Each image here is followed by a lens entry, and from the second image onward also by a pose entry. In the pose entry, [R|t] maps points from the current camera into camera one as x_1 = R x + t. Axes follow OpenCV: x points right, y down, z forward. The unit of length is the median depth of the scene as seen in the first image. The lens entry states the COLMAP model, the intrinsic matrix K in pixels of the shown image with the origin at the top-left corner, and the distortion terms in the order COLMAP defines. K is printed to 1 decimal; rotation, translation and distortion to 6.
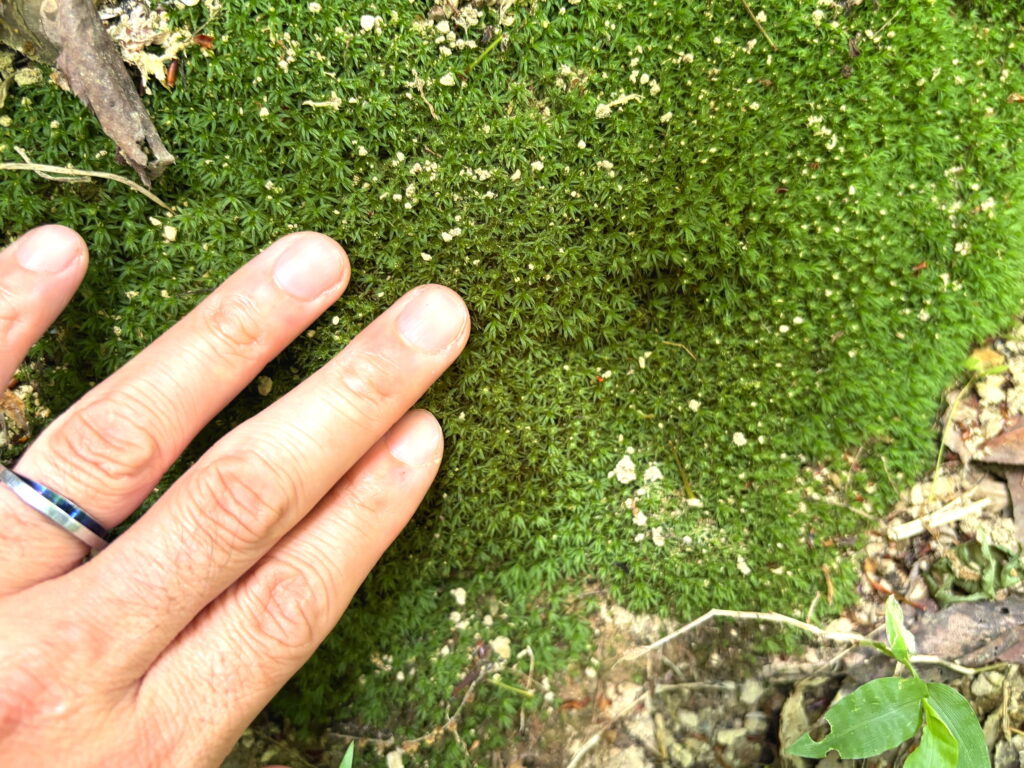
lens RADIAL K [[847.4, 0, 515.6], [0, 847.4, 368.1], [0, 0, 1]] dist [-0.005798, 0.062360]
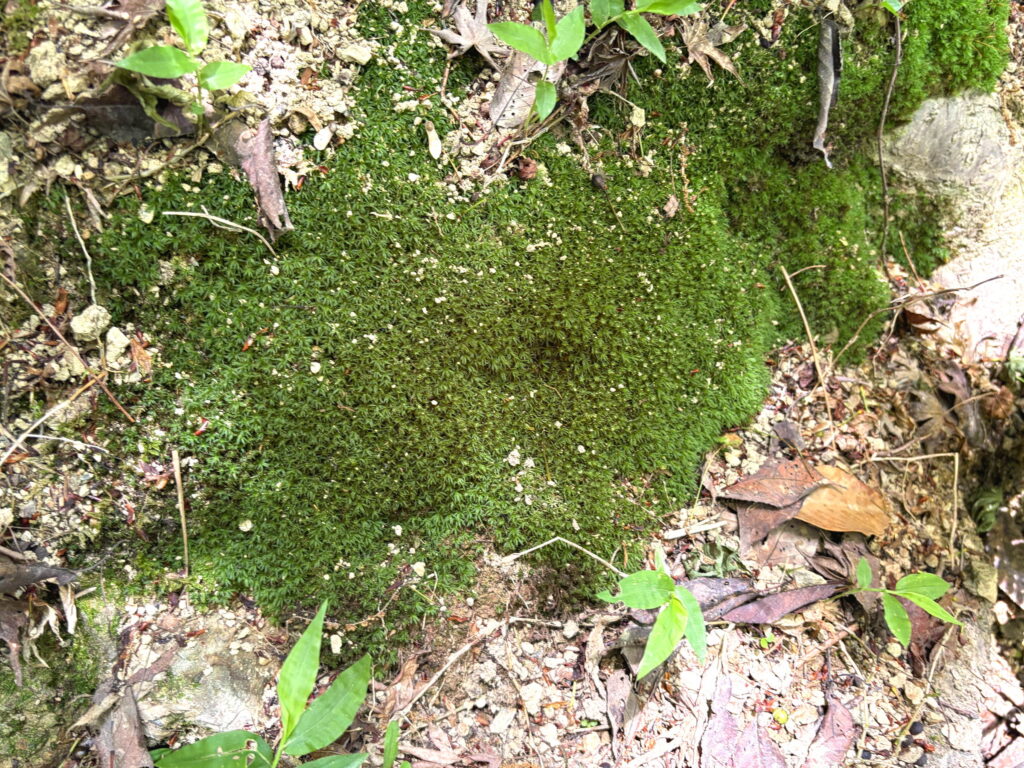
lens RADIAL K [[835.8, 0, 512.0], [0, 835.8, 384.0], [0, 0, 1]] dist [0.239290, -0.000865]
pose [[0.975189, 0.147921, 0.164702, -0.167946], [-0.121110, 0.979264, -0.162404, 0.248075], [-0.185310, 0.138427, 0.972881, -0.628542]]
